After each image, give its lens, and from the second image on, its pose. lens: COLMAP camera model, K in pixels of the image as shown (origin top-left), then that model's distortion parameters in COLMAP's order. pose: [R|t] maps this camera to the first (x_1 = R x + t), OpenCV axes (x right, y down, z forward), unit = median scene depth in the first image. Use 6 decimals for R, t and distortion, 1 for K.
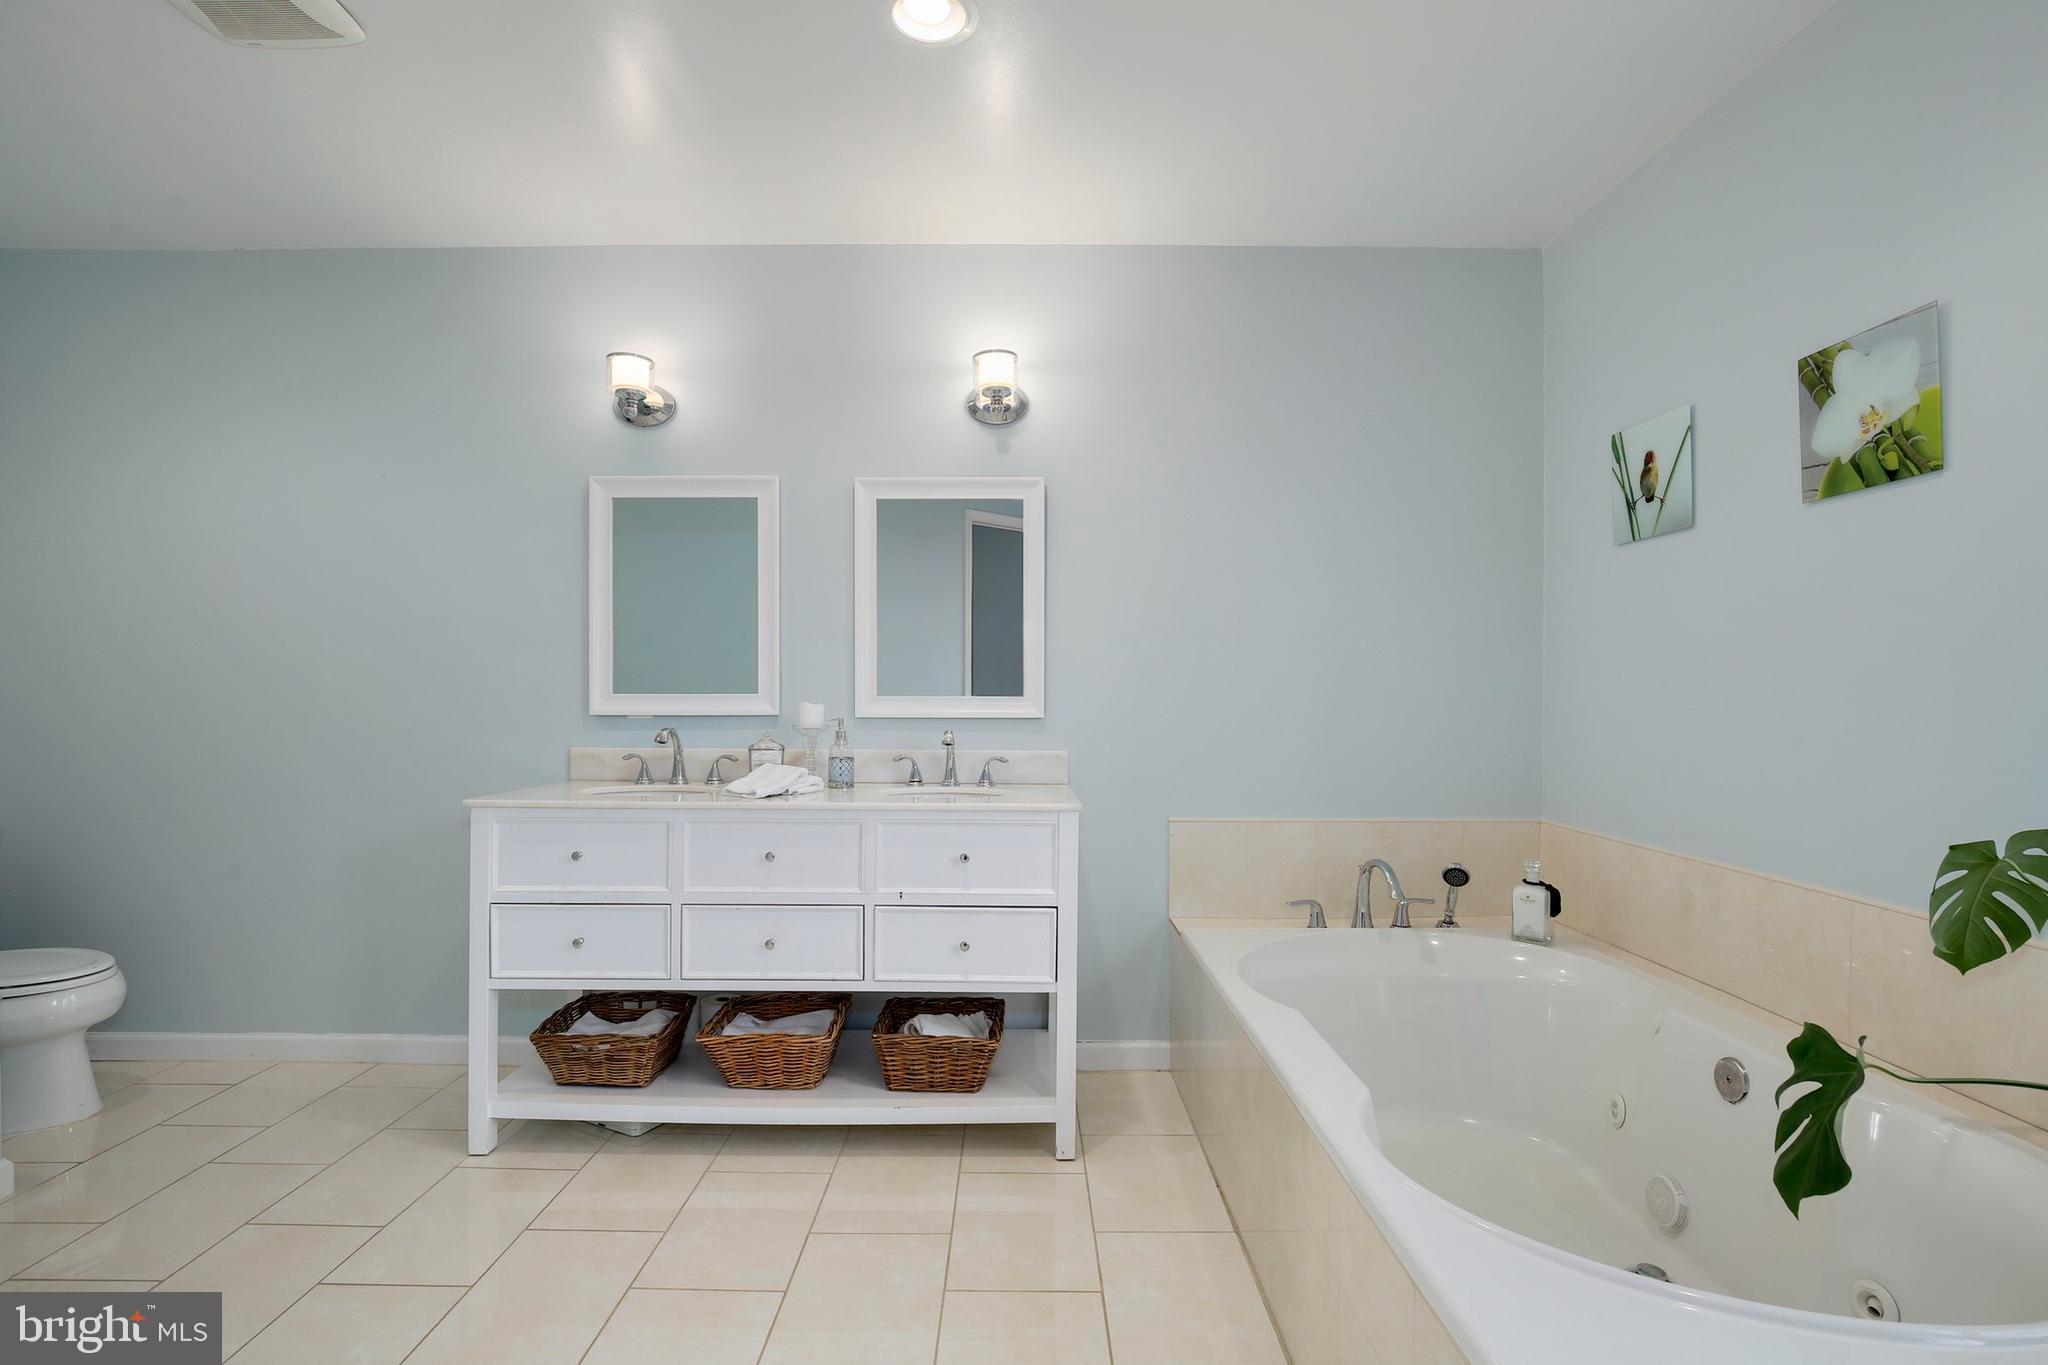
lens RADIAL K [[963.6, 0, 1024.0], [0, 963.6, 682.5], [0, 0, 1]] dist [-0.029532, -0.000253]
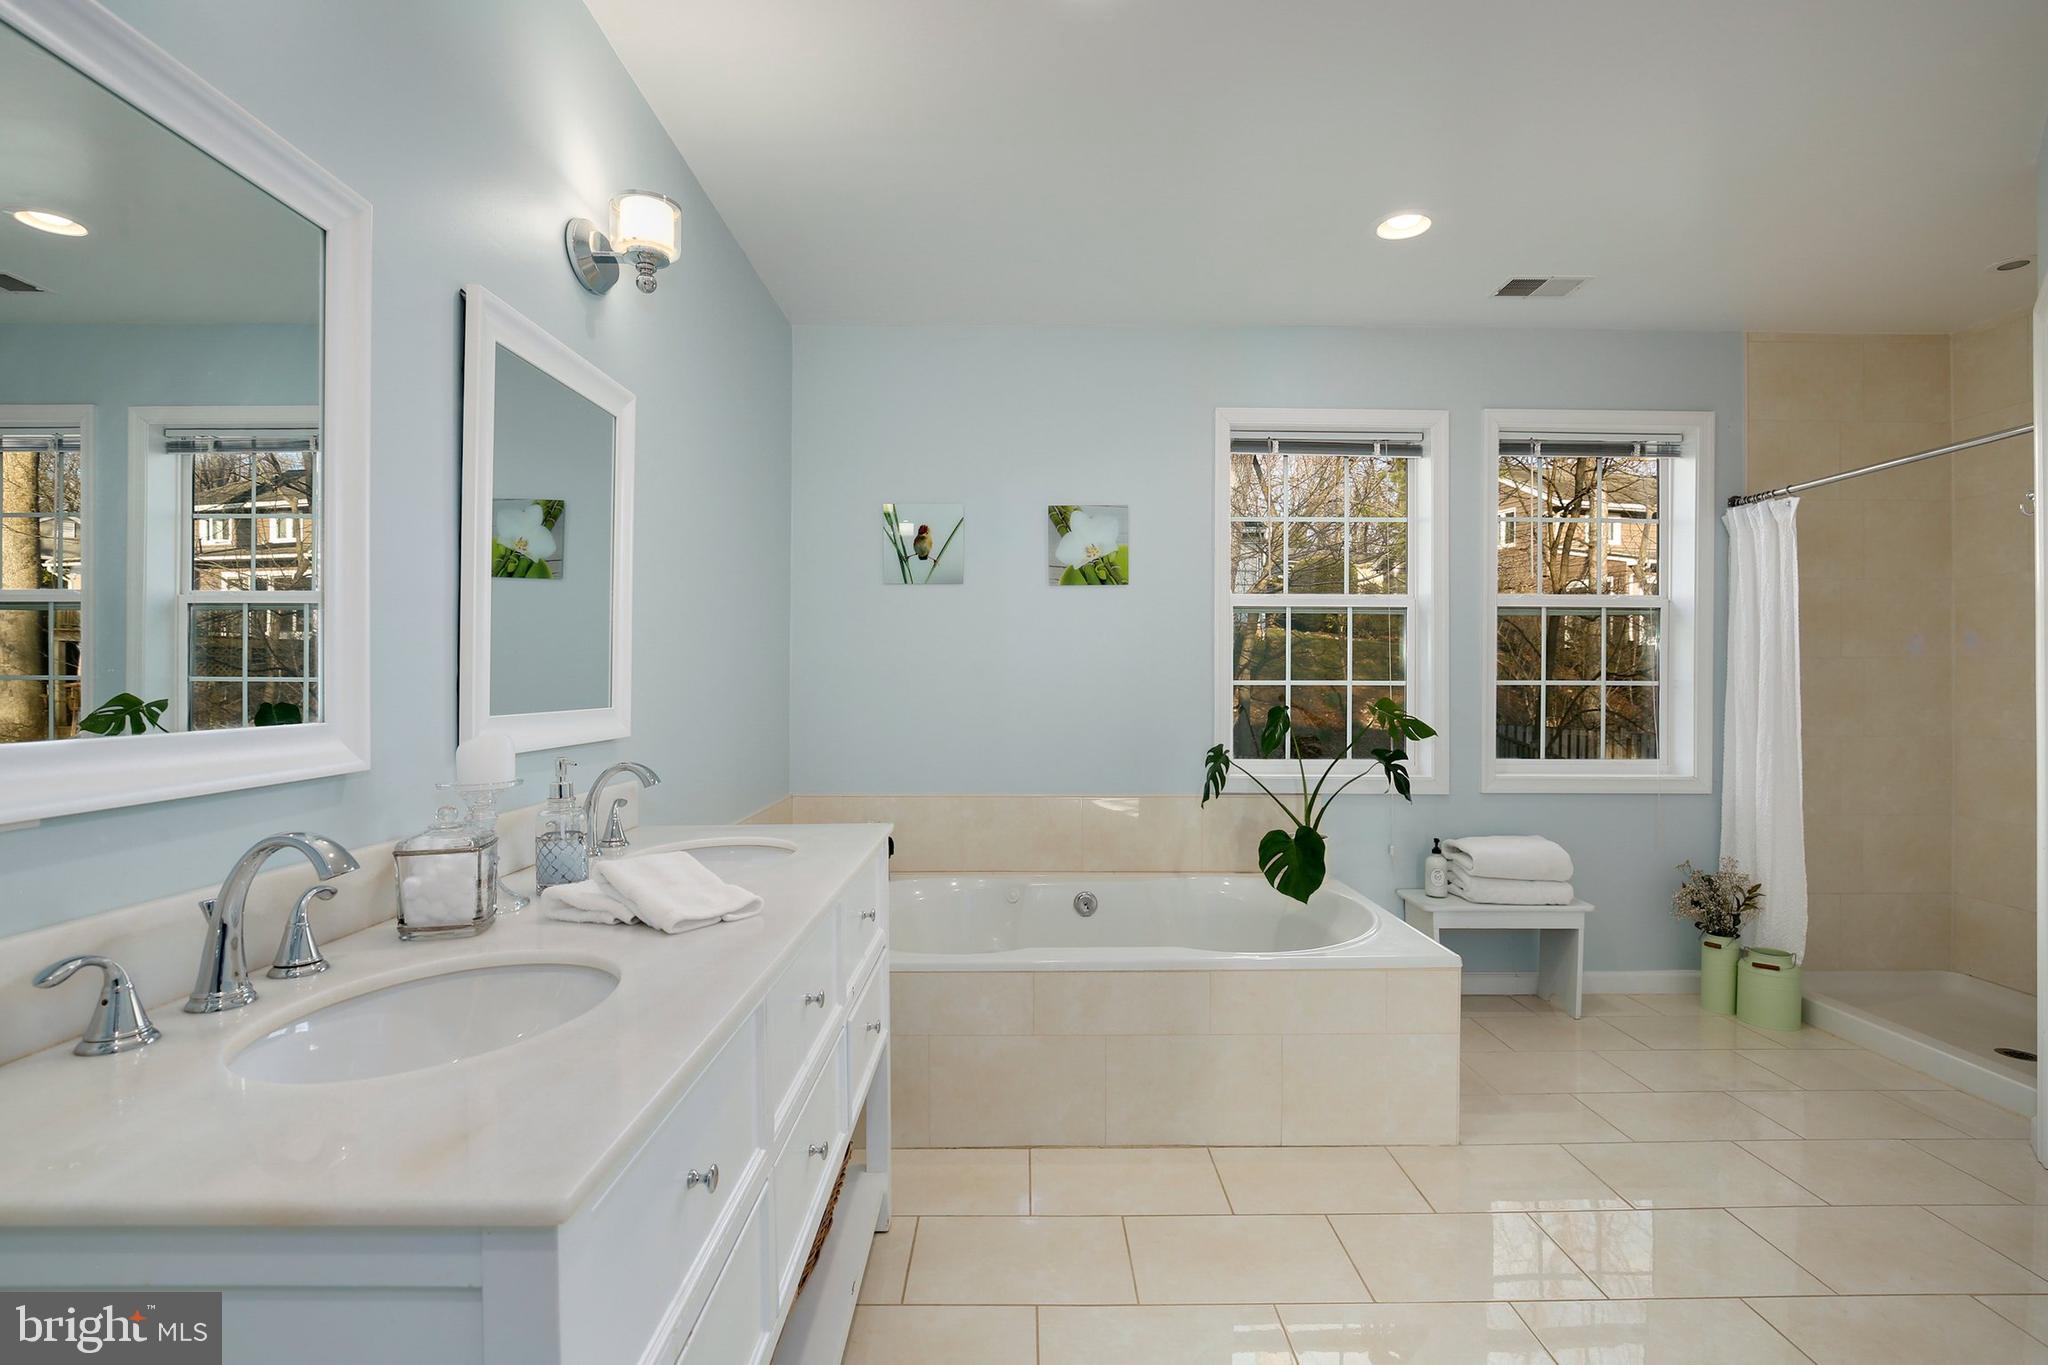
lens RADIAL K [[927.8, 0, 1027.6], [0, 927.8, 679.0], [0, 0, 1]] dist [-0.025888, 0.005744]
pose [[0.002008, -0.002580, 0.999995, -0.790774], [-0.009059, 0.999956, 0.002598, -0.011245], [-0.999957, -0.009064, 0.001985, 0.851386]]
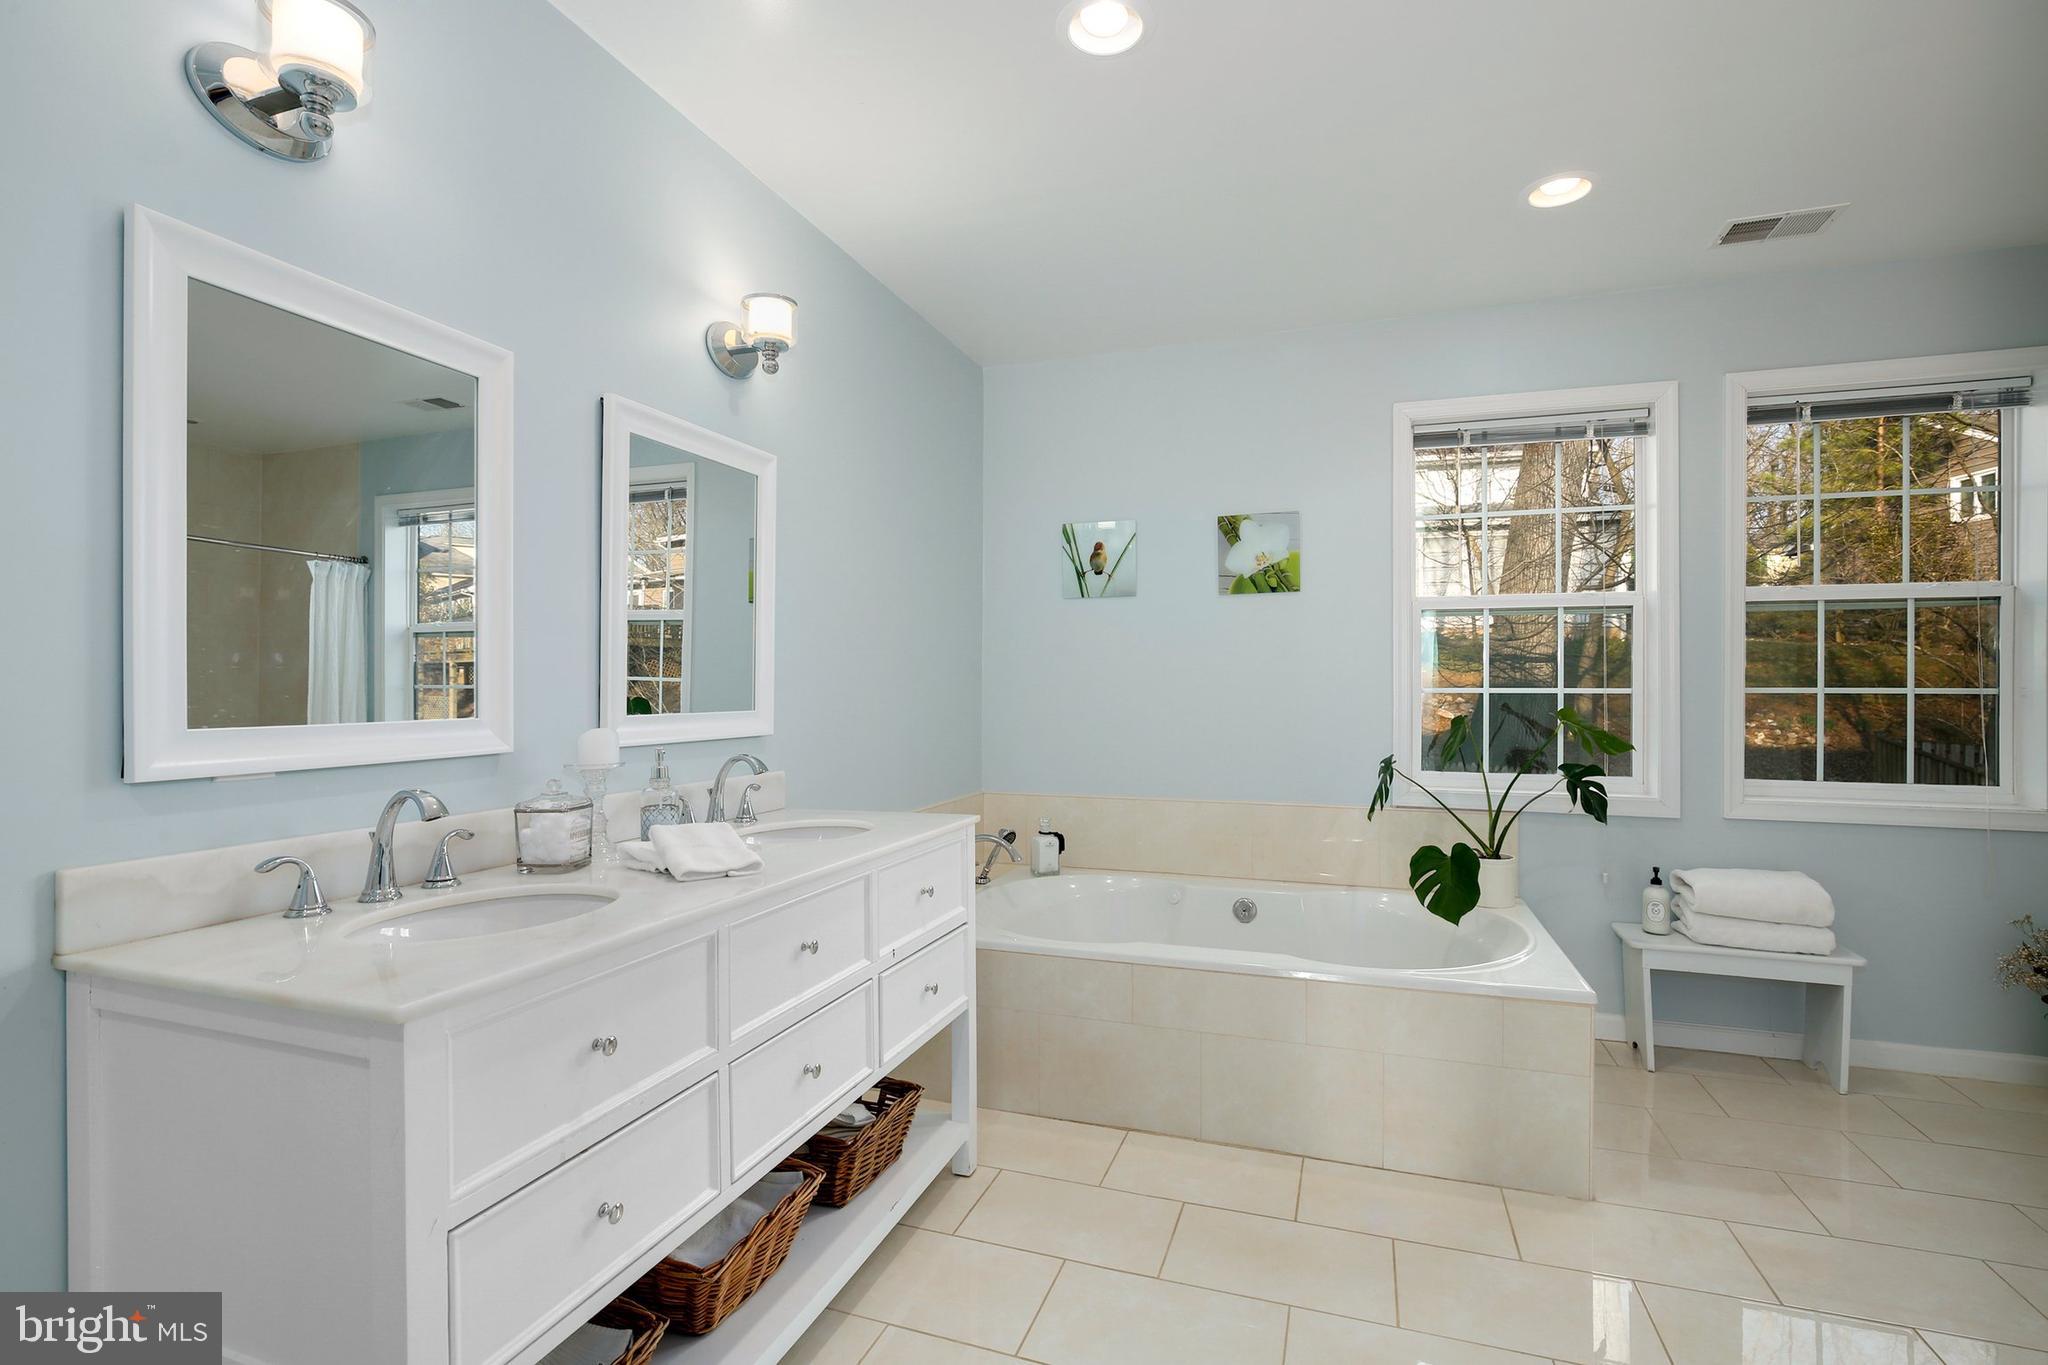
lens RADIAL K [[928.2, 0, 1034.0], [0, 928.2, 682.4], [0, 0, 1]] dist [-0.024416, 0.006205]
pose [[0.333179, 0.001965, 0.942862, -0.826584], [-0.006408, 0.999979, 0.000181, -0.013466], [-0.942842, -0.006102, 0.333185, 0.604186]]
